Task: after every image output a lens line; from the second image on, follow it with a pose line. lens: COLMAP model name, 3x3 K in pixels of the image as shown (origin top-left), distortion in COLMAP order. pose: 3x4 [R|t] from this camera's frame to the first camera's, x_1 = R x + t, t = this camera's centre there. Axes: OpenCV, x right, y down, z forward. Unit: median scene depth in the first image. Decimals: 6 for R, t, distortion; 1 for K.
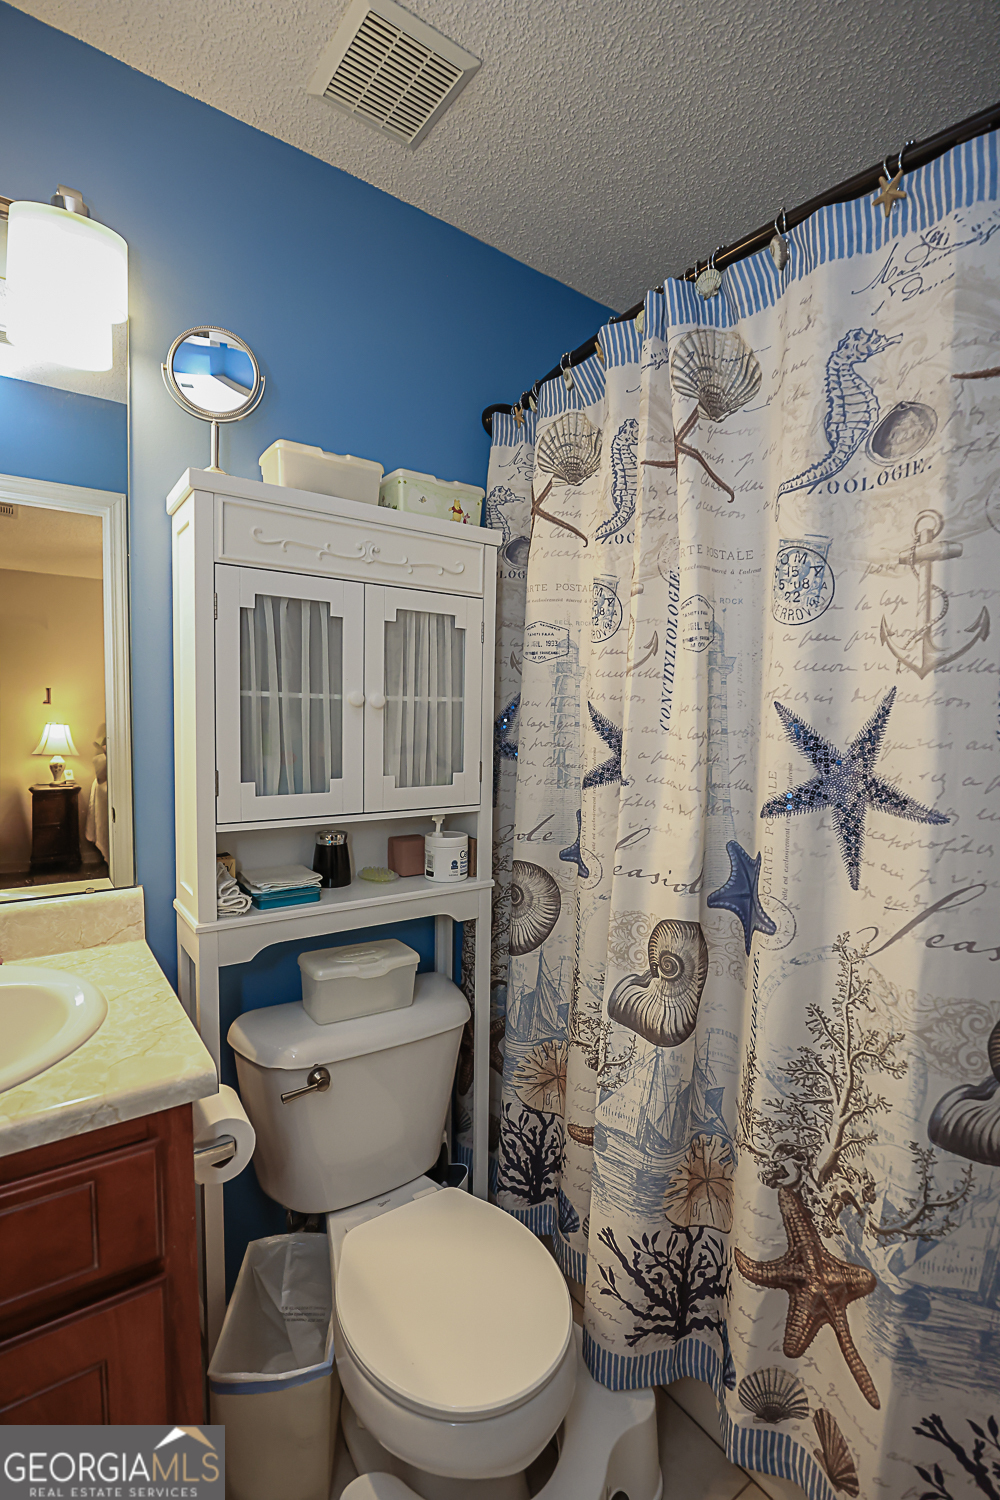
lens RADIAL K [[689.8, 0, 516.8], [0, 689.8, 754.7], [0, 0, 1]] dist [-0.035222, 0.007065]
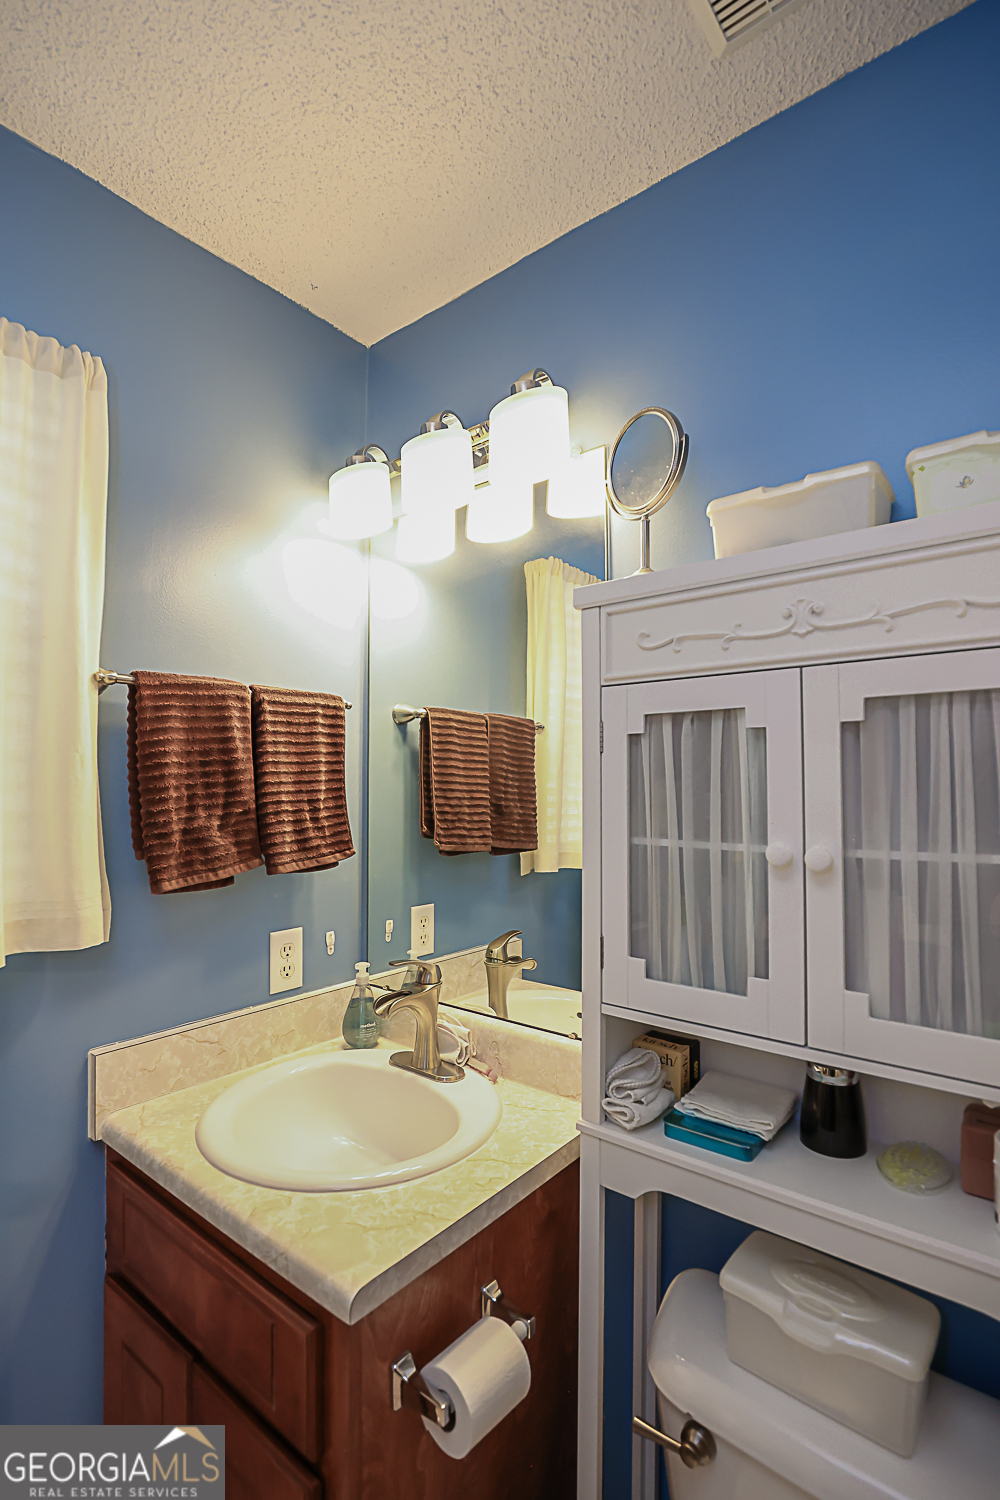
lens RADIAL K [[734.9, 0, 500.0], [0, 734.9, 750.0], [0, 0, 1]] dist [-0.023565, 0.000126]
pose [[0.236407, -0.070064, -0.969125, 0.358111], [-0.062705, 0.994218, -0.087174, -0.102473], [0.969629, 0.081377, 0.230647, 0.603941]]
